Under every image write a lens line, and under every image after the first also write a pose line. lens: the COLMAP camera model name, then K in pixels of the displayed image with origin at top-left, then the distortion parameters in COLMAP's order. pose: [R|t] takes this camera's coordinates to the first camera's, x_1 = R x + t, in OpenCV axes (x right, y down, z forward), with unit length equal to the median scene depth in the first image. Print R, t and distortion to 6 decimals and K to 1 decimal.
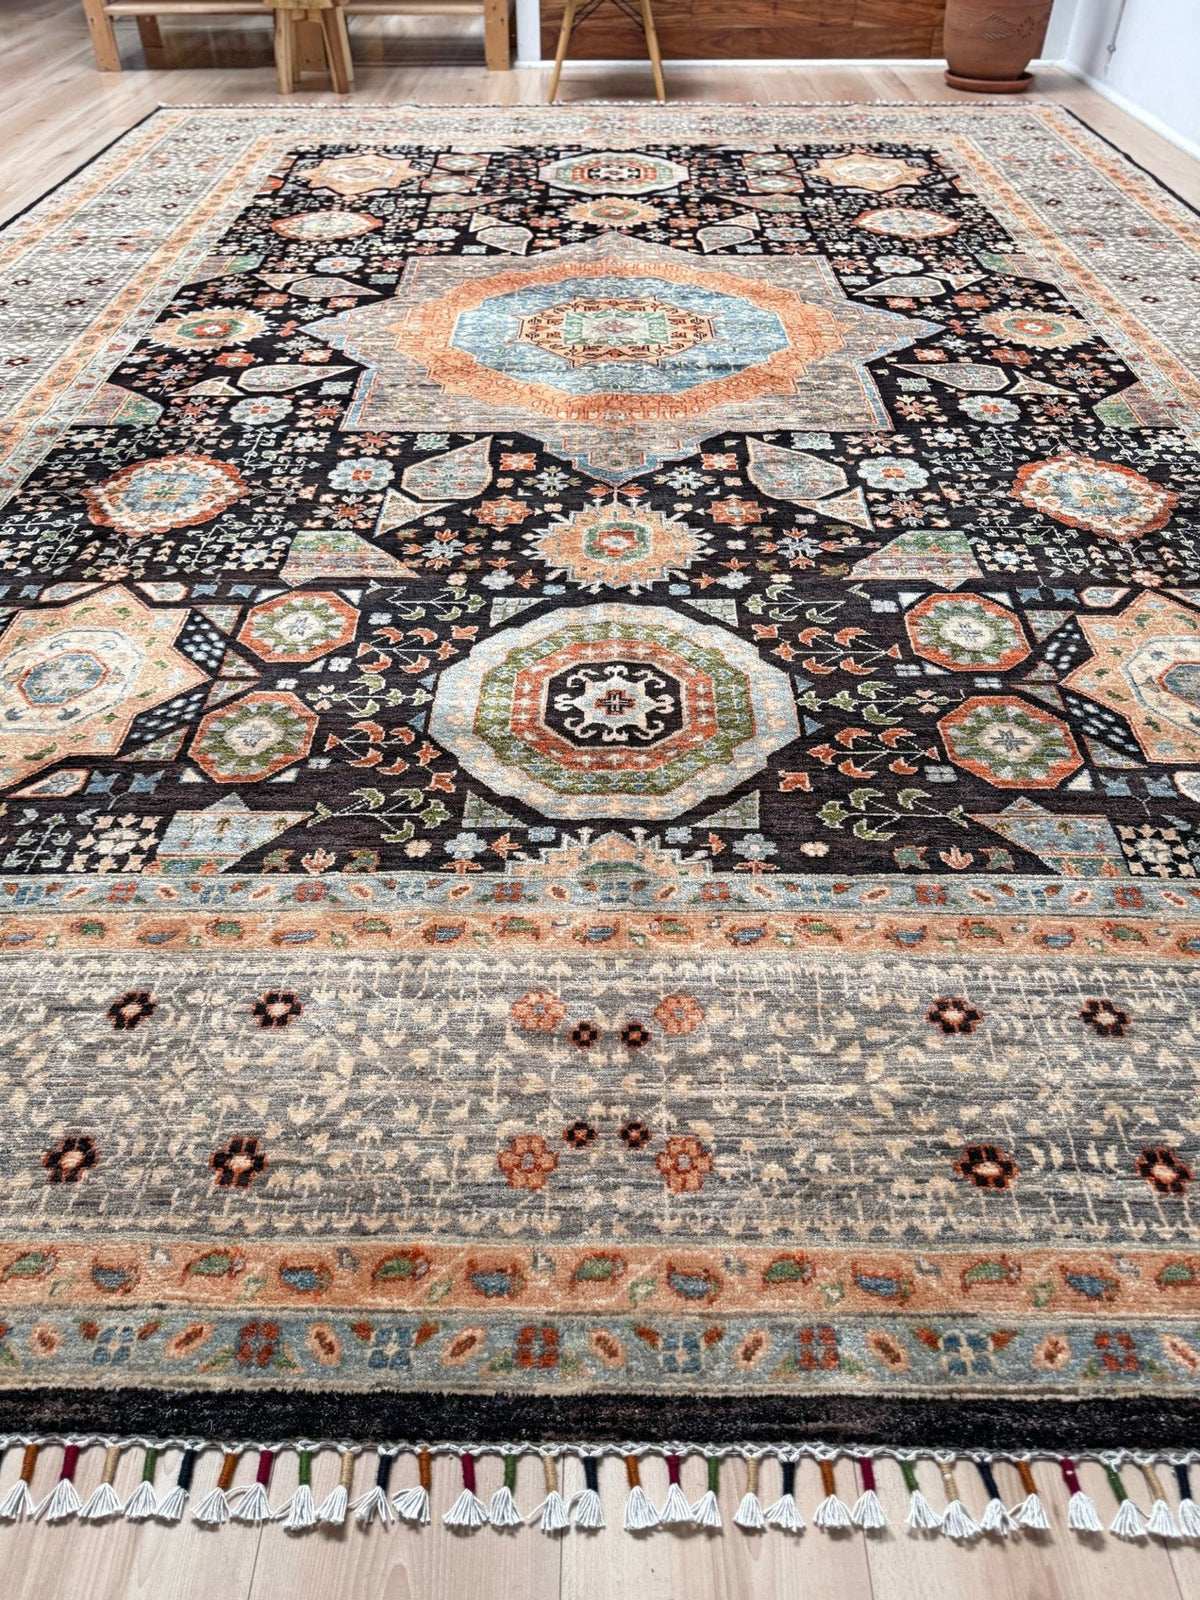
lens RADIAL K [[1216.3, 0, 587.5], [0, 1216.3, 773.4], [0, 0, 1]] dist [0.045404, -0.074459]
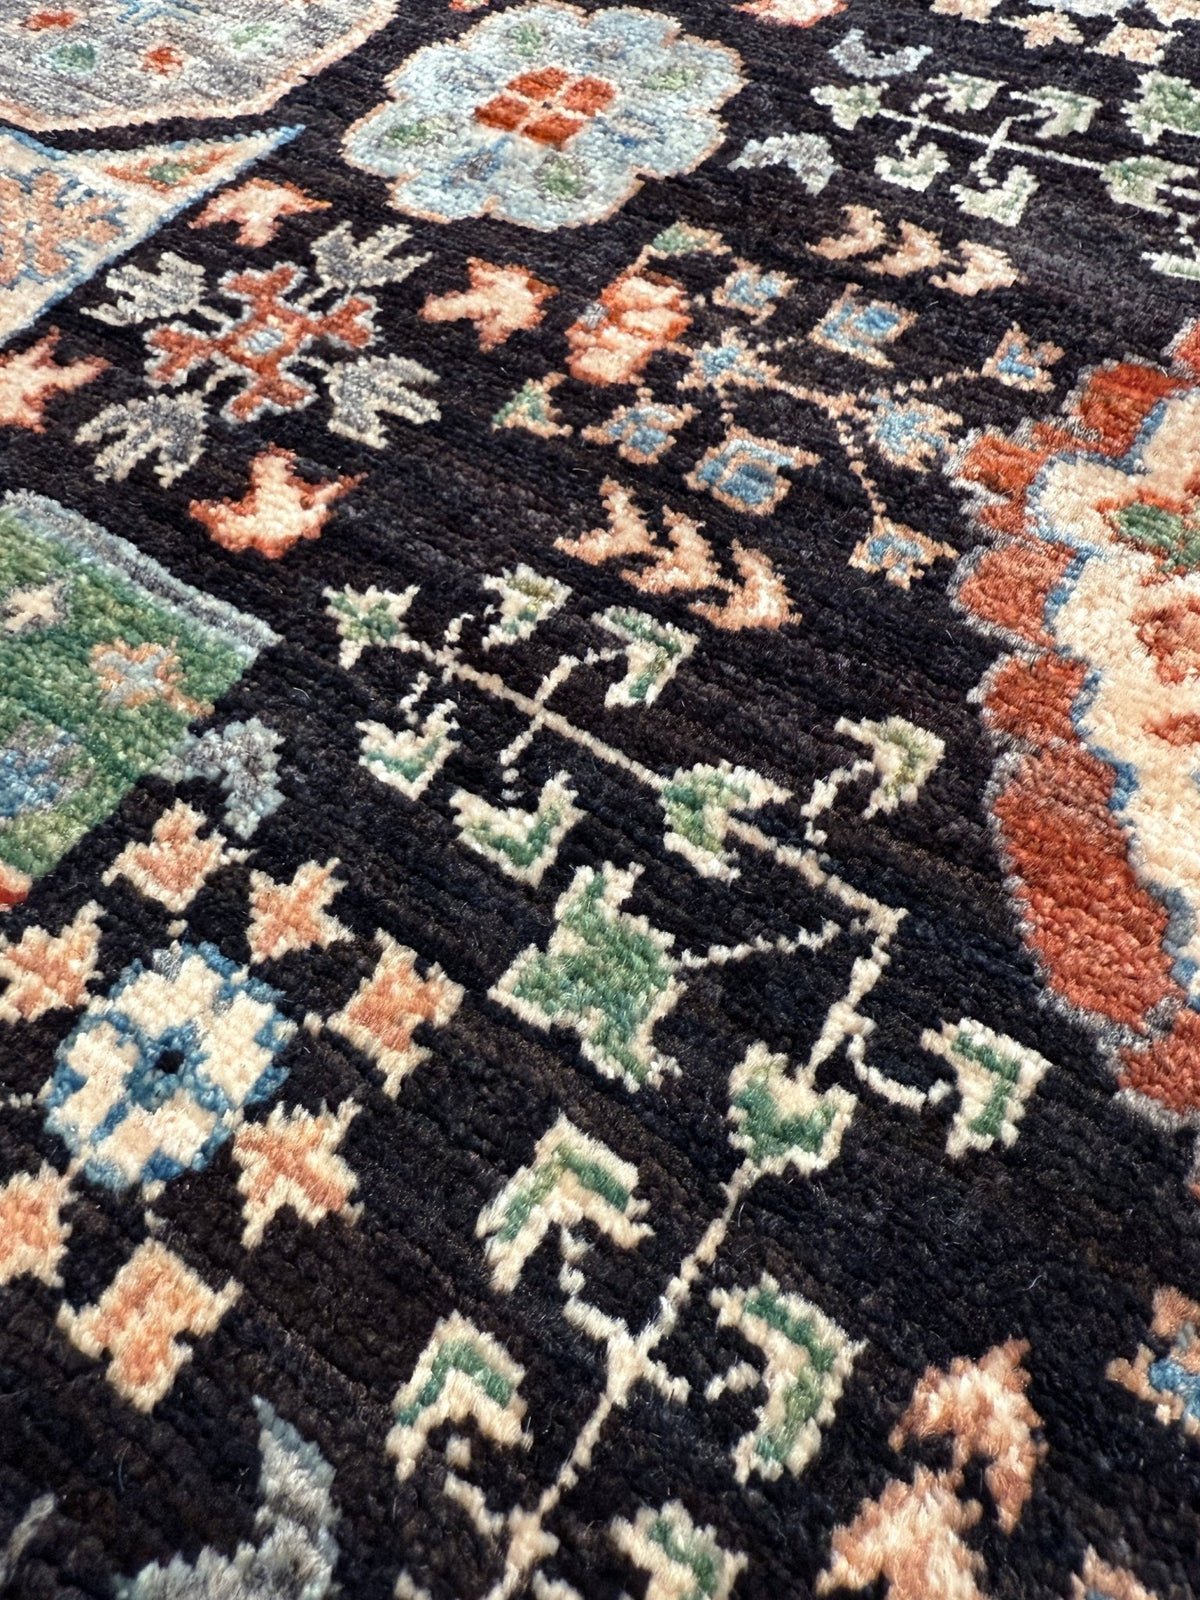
lens RADIAL K [[1080.3, 0, 600.3], [0, 1080.3, 797.2], [0, 0, 1]] dist [-0.004672, -0.000596]
pose [[0.833693, 0.448497, -0.322191, 0.293023], [-0.301781, 0.858628, 0.414349, -0.185368], [0.462477, -0.248209, 0.851180, 0.689703]]
